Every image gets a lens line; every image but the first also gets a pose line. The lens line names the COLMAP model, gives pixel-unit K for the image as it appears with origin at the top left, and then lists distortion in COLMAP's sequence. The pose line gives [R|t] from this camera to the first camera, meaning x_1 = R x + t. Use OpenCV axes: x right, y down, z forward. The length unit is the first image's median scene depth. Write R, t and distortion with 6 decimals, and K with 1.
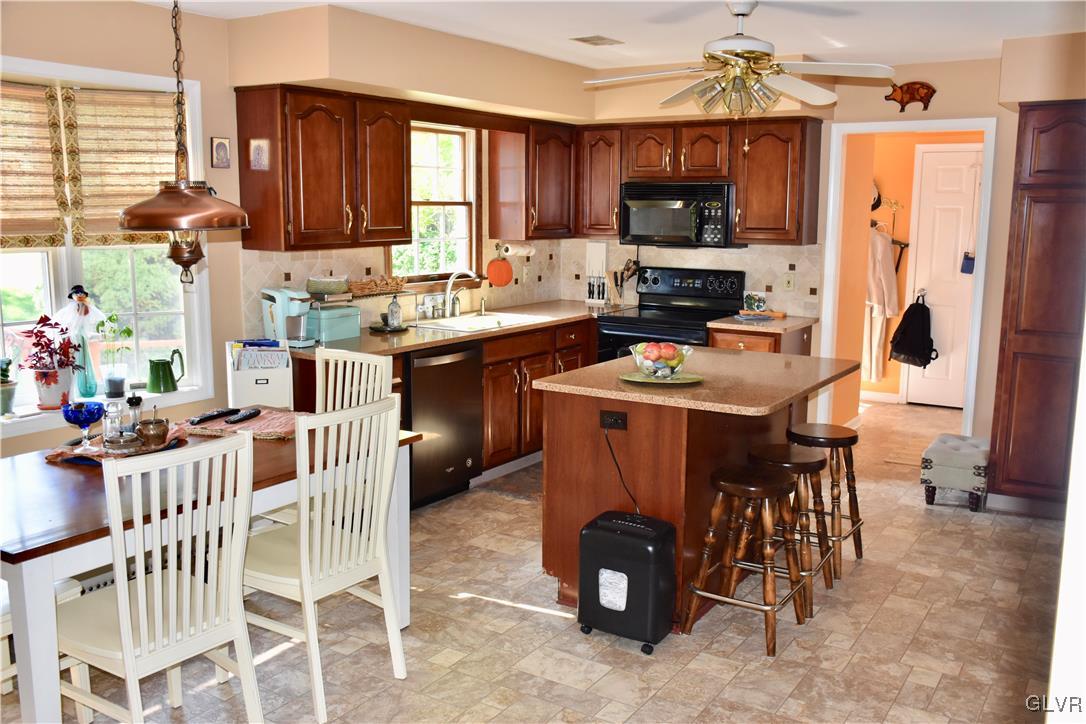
lens RADIAL K [[968.0, 0, 544.1], [0, 968.0, 358.2], [0, 0, 1]] dist [-0.084605, 0.112182]
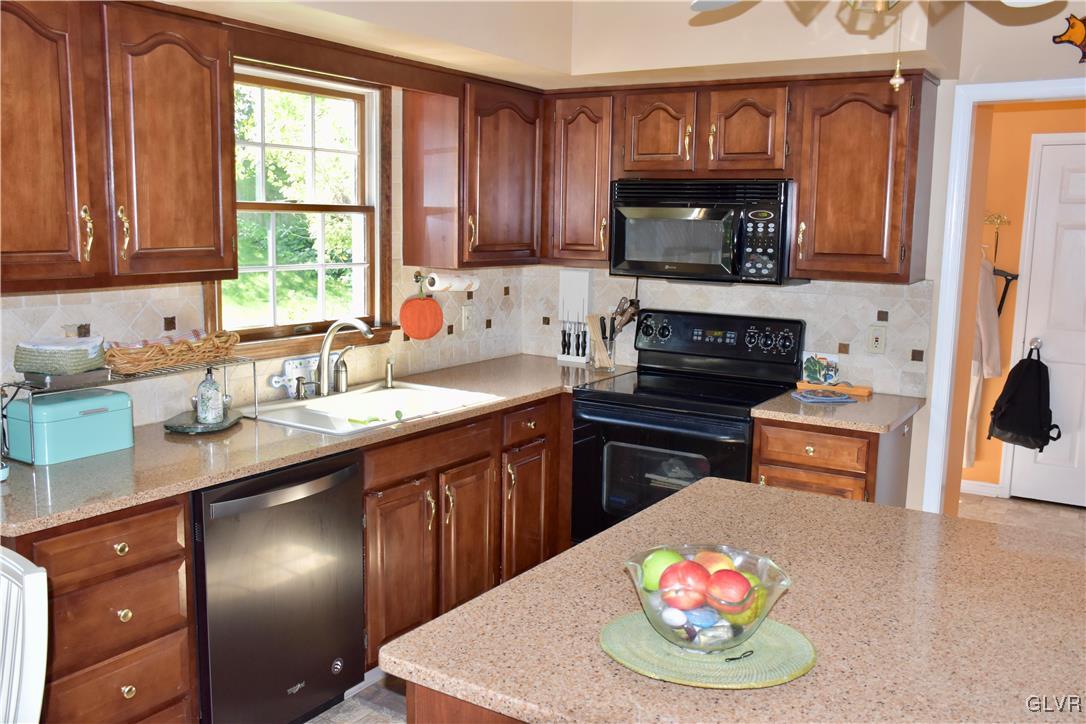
lens RADIAL K [[968.0, 0, 540.7], [0, 968.0, 365.5], [0, 0, 1]] dist [-0.084605, 0.112182]
pose [[0.999921, 0.011142, 0.005736, 0.031097], [-0.011113, 0.999926, -0.005041, -0.056744], [-0.005792, 0.004977, 0.999971, 0.375124]]
